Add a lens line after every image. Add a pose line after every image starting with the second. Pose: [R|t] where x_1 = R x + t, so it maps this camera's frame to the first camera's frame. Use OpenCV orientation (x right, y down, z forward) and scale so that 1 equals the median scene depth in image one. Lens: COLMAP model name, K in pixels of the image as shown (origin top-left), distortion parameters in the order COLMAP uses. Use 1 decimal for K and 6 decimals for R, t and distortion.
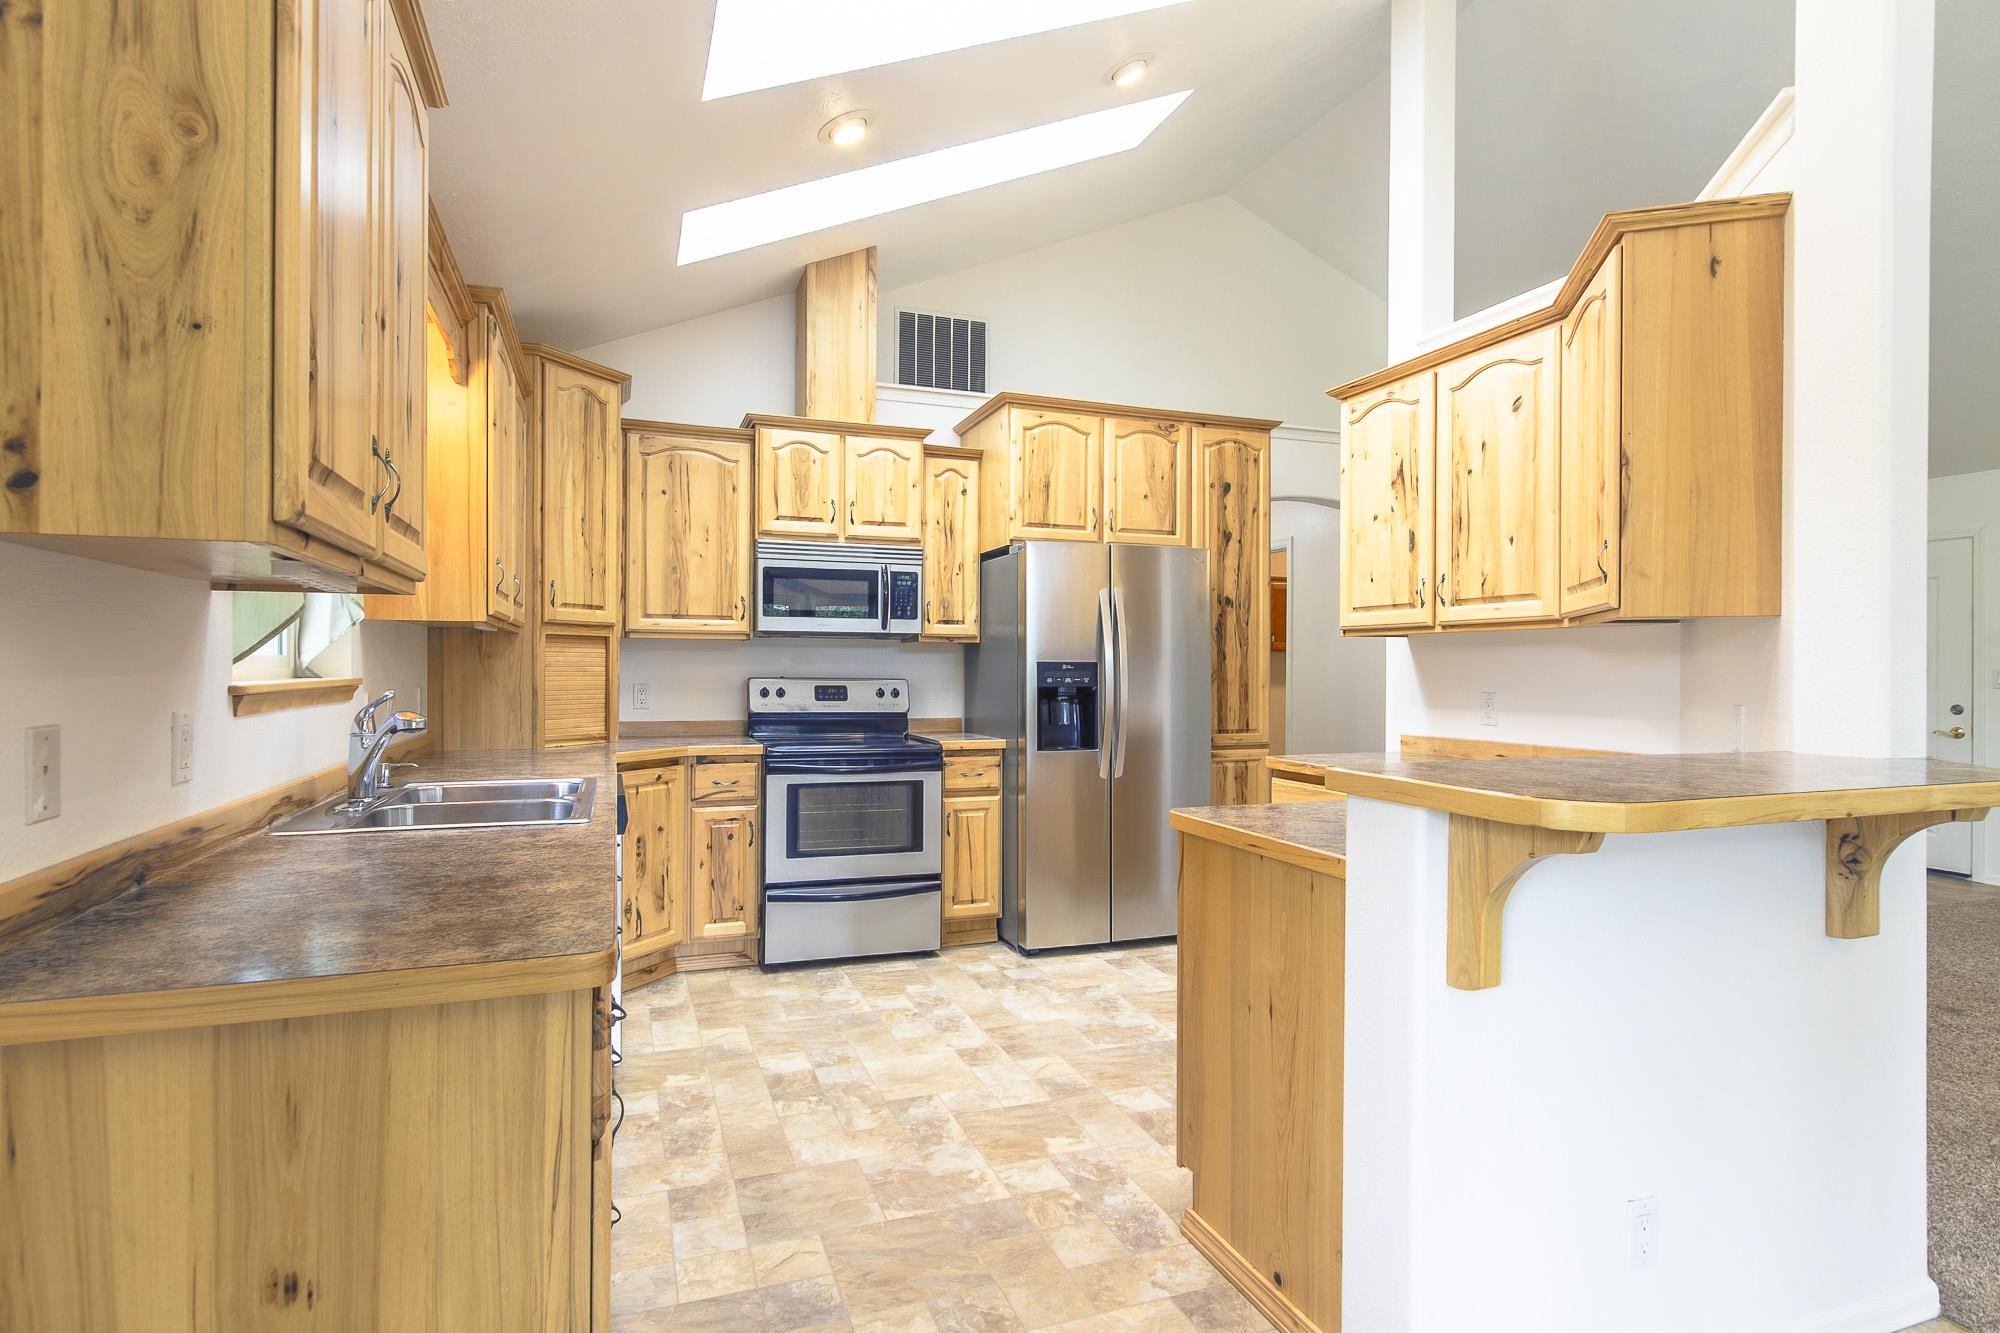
lens RADIAL K [[1022.2, 0, 991.0], [0, 1022.2, 672.4], [0, 0, 1]] dist [0.000467, -0.000791]
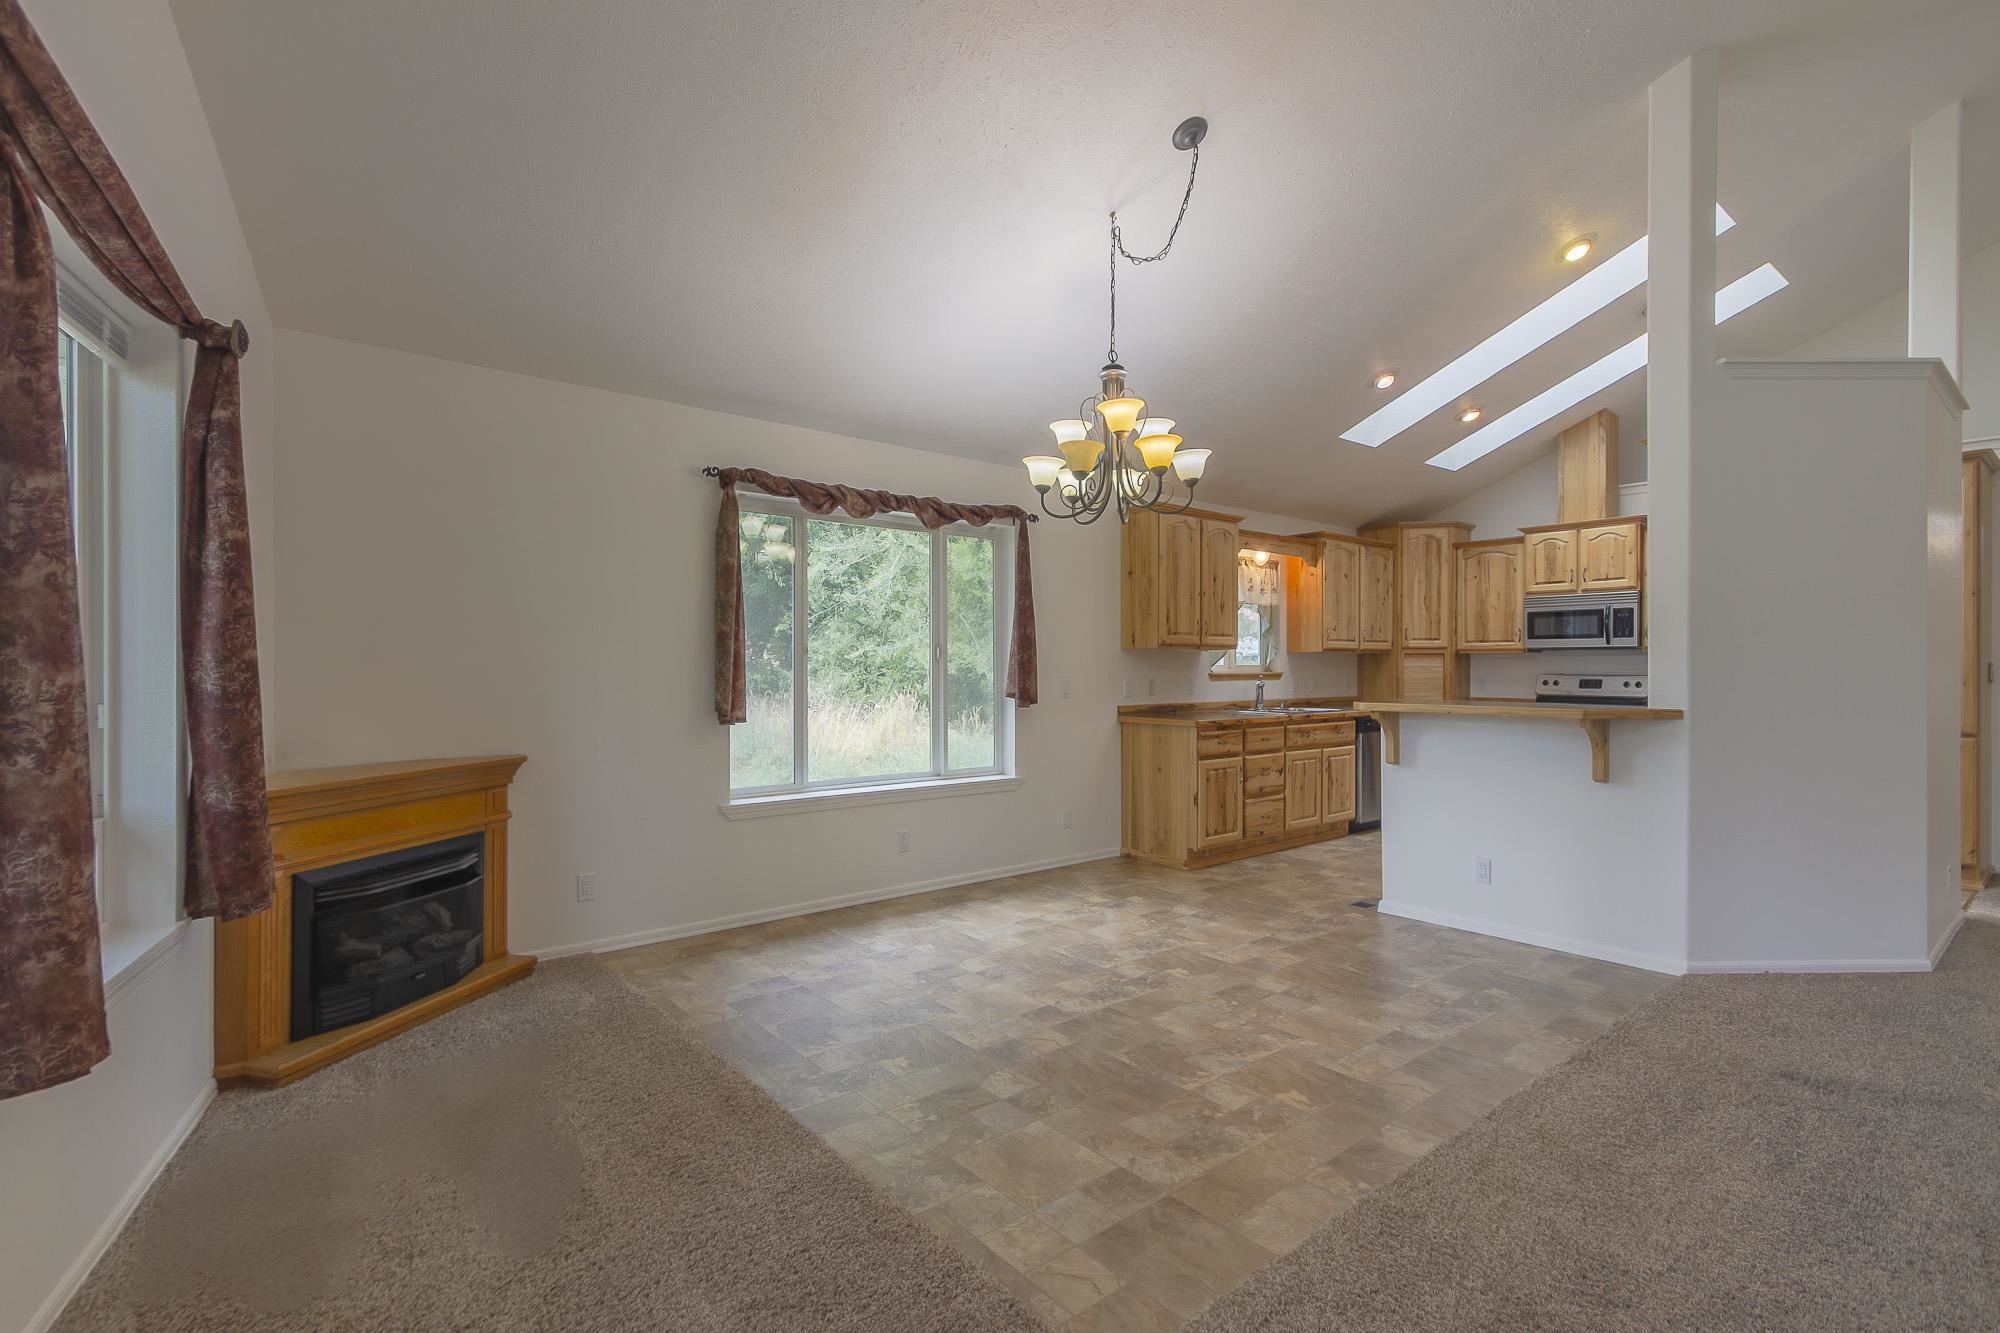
lens RADIAL K [[919.6, 0, 982.8], [0, 919.6, 670.0], [0, 0, 1]] dist [0.012280, -0.004015]
pose [[0.323373, -0.002195, -0.946269, 0.995438], [-0.003558, 0.999987, -0.003535, 0.007424], [0.946265, 0.004510, 0.323361, -0.425056]]
